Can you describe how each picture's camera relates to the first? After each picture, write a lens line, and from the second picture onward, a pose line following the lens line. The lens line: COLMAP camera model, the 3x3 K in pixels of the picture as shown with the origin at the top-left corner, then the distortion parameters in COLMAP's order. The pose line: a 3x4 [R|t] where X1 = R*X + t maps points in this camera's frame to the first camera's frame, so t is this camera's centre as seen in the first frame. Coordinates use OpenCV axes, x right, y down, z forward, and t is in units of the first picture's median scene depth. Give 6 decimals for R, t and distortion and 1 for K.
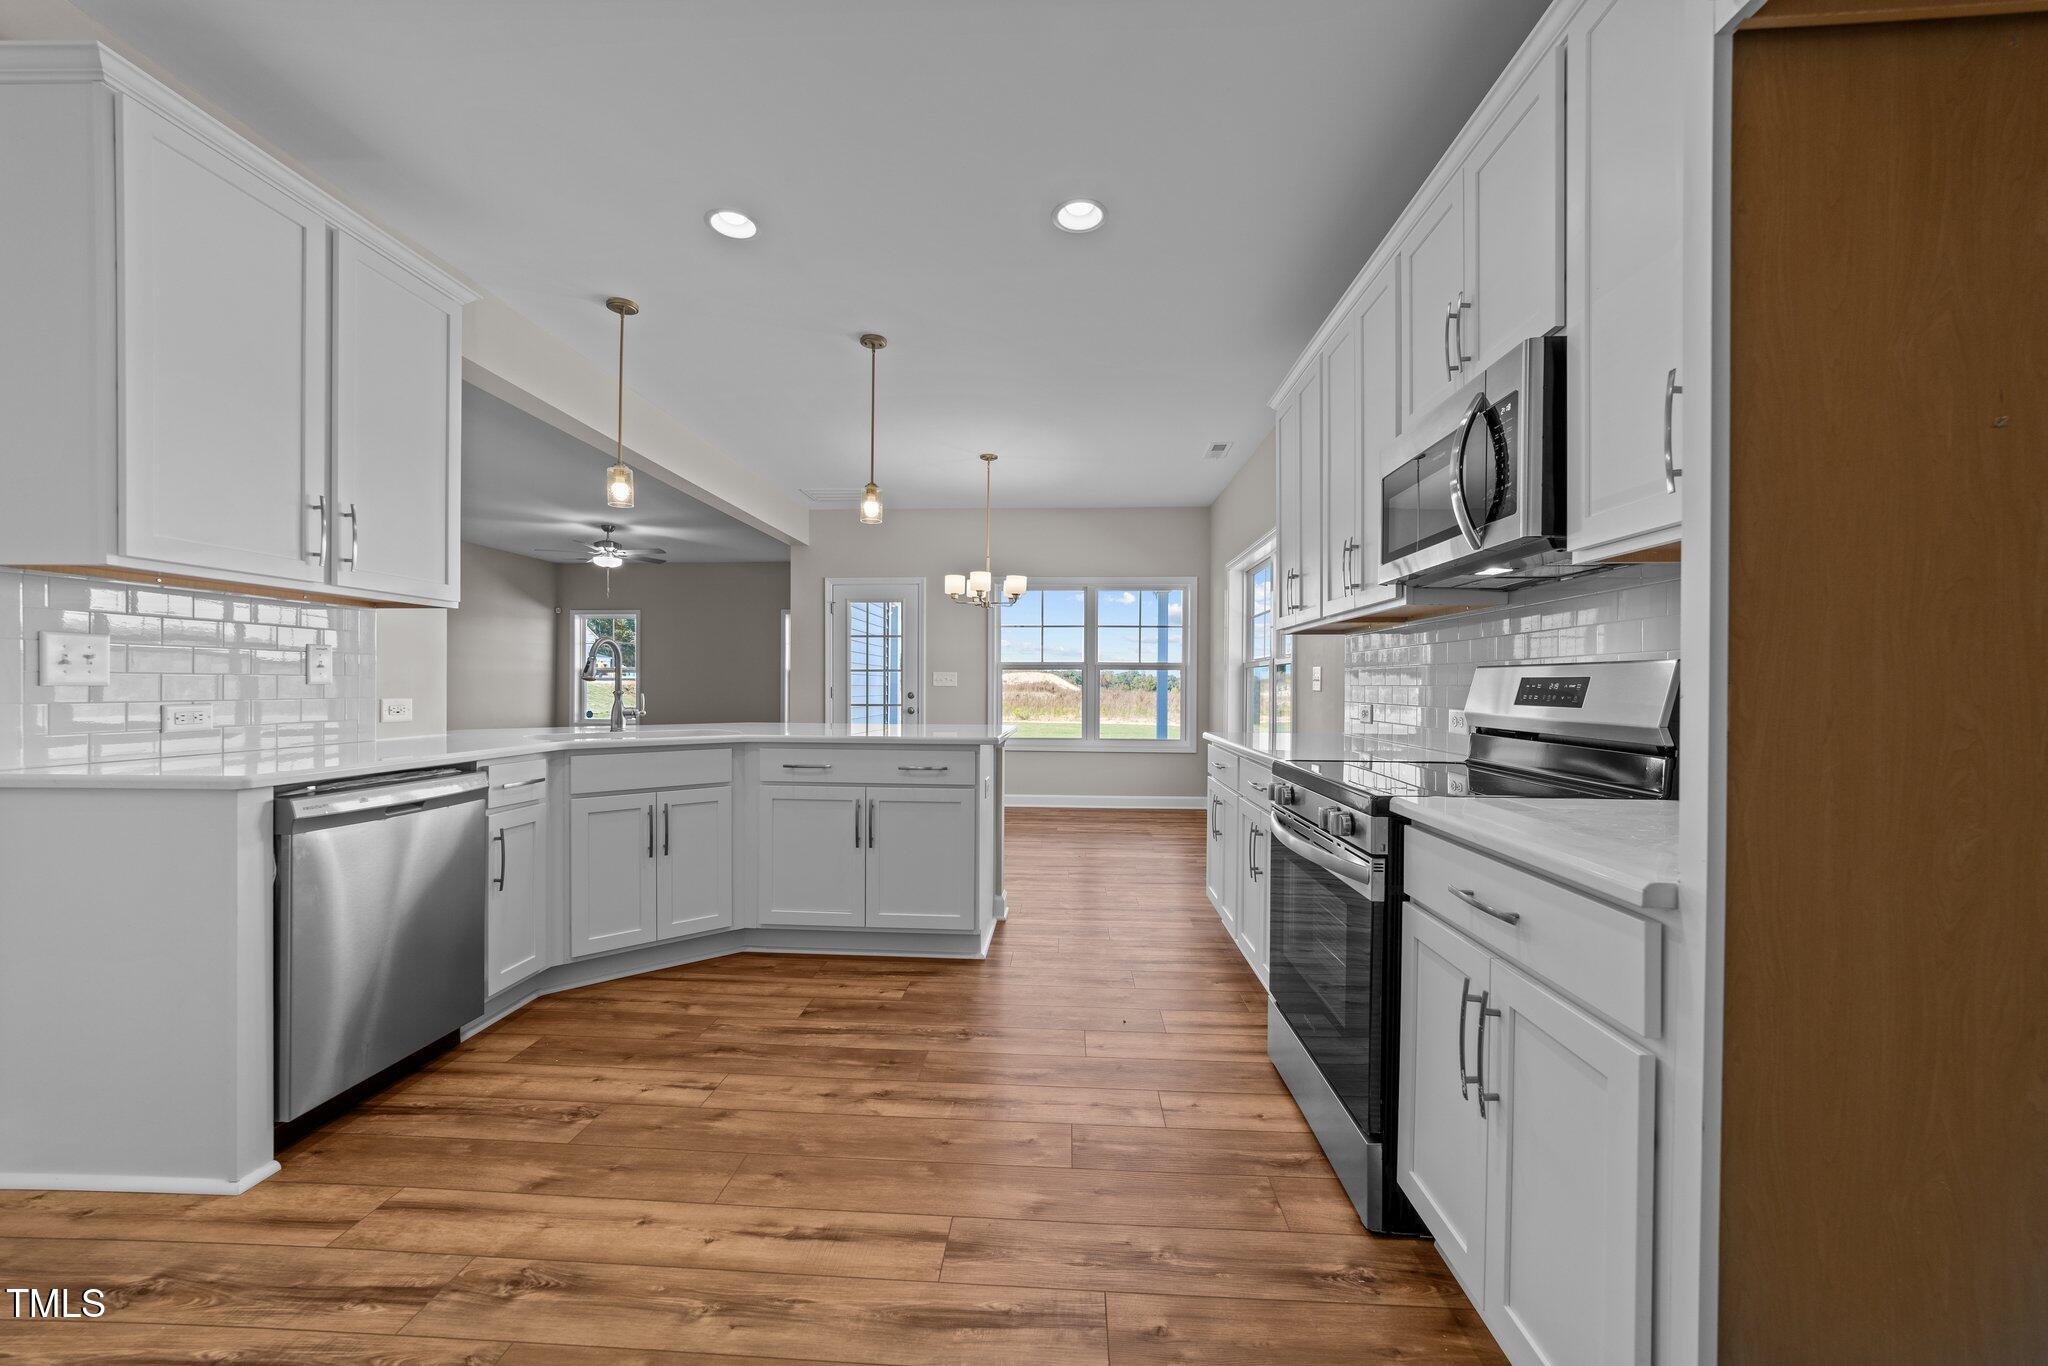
lens RADIAL K [[778.7, 0, 1023.8], [0, 778.7, 687.6], [0, 0, 1]] dist [-0.025553, 0.012192]
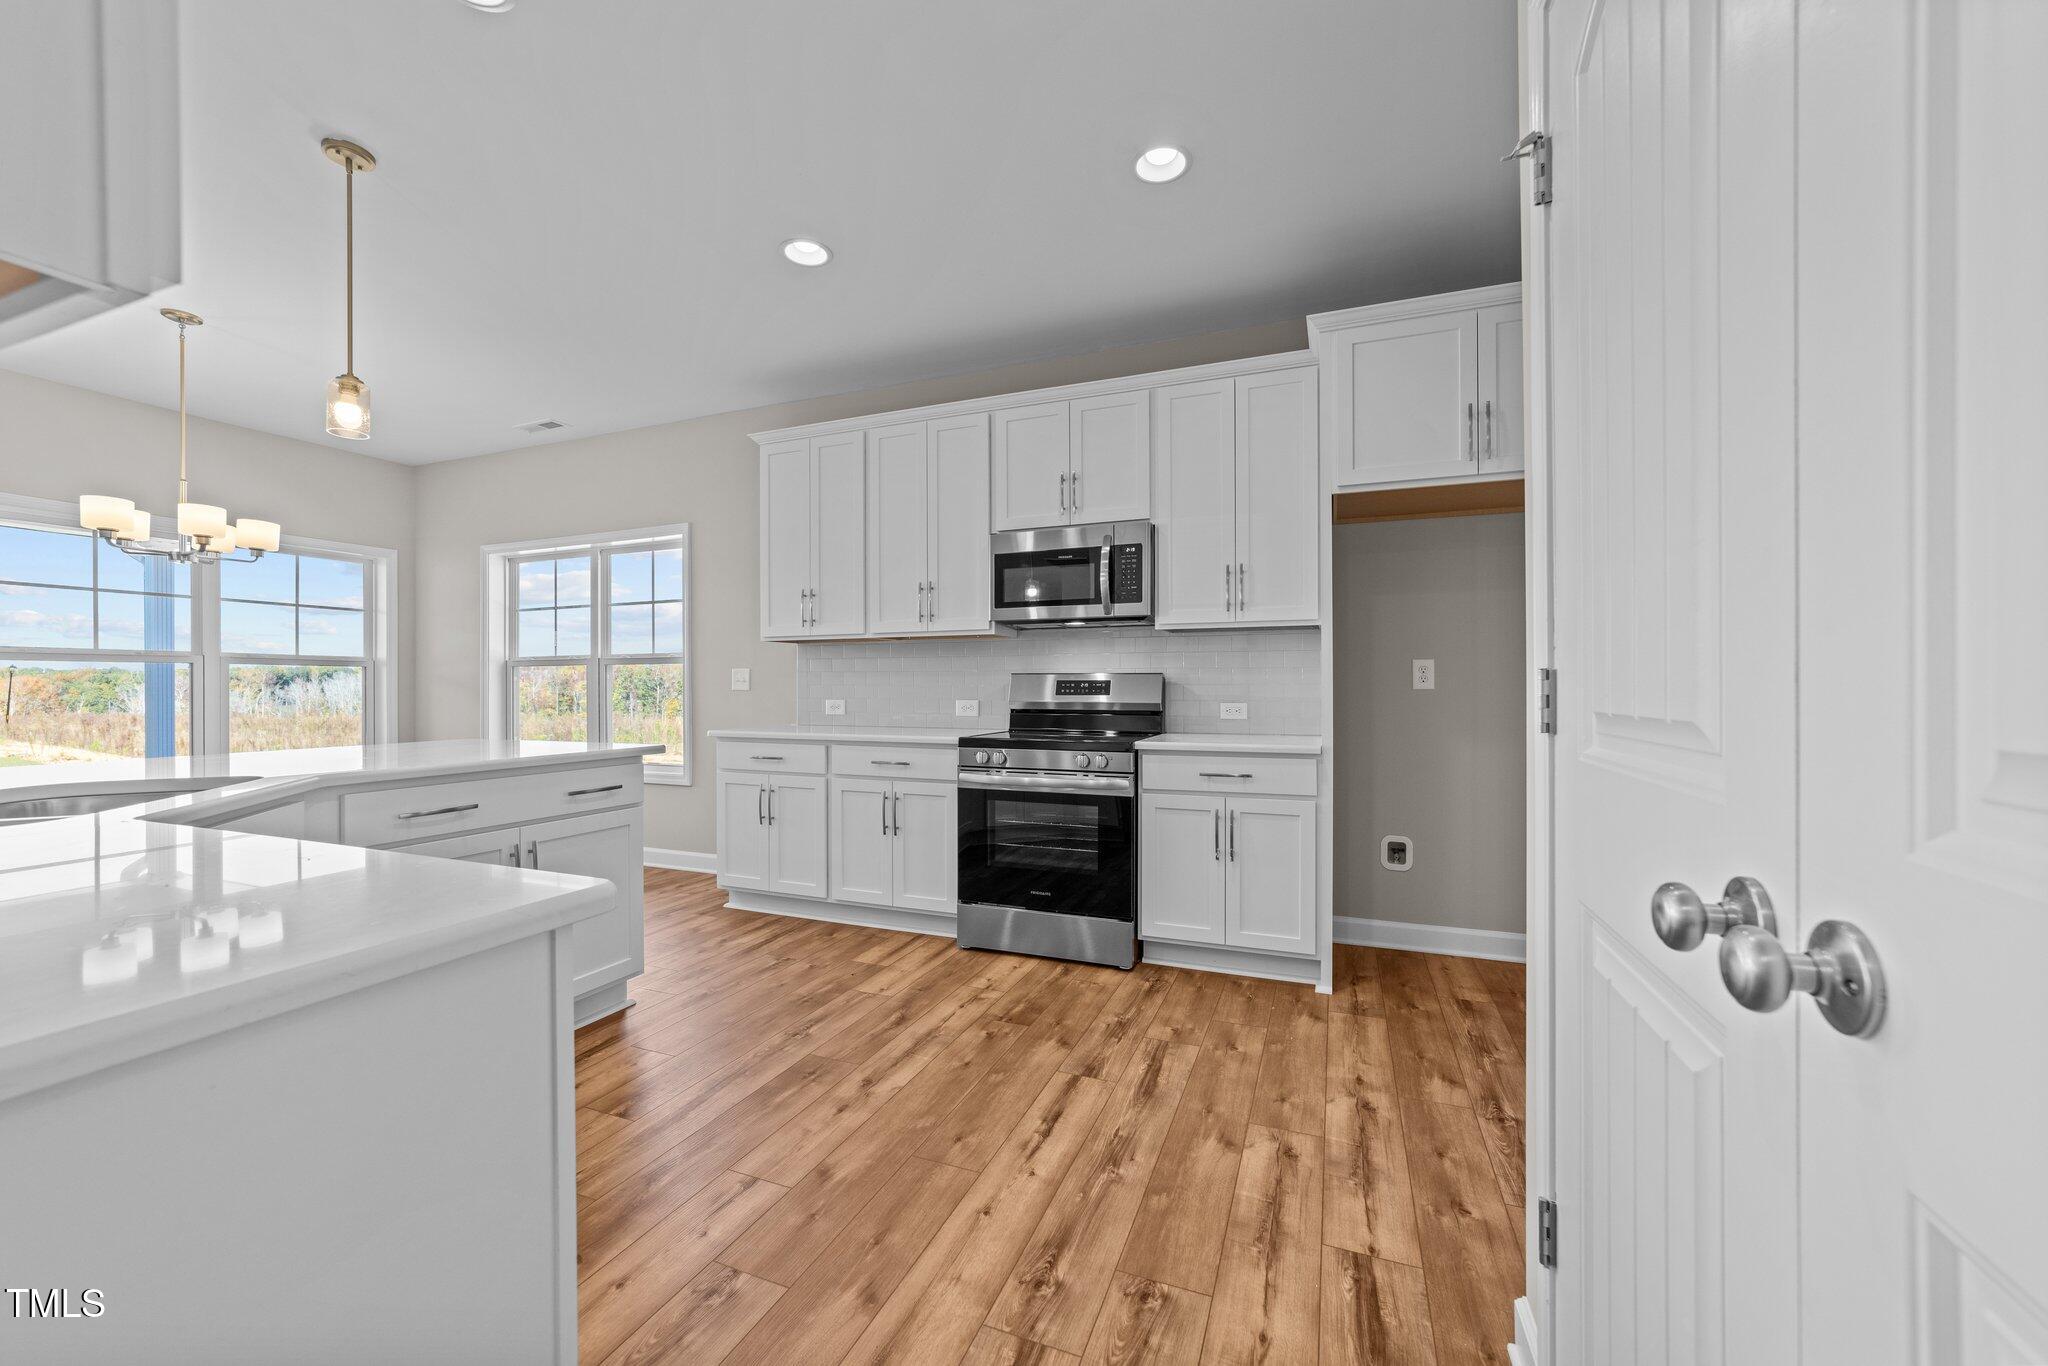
lens RADIAL K [[778.7, 0, 1023.8], [0, 778.7, 687.6], [0, 0, 1]] dist [-0.025553, 0.012192]
pose [[0.324292, -0.009317, 0.945911, -1.153723], [0.009545, 0.999933, 0.006577, -0.005627], [-0.945909, 0.006895, 0.324359, 0.493624]]
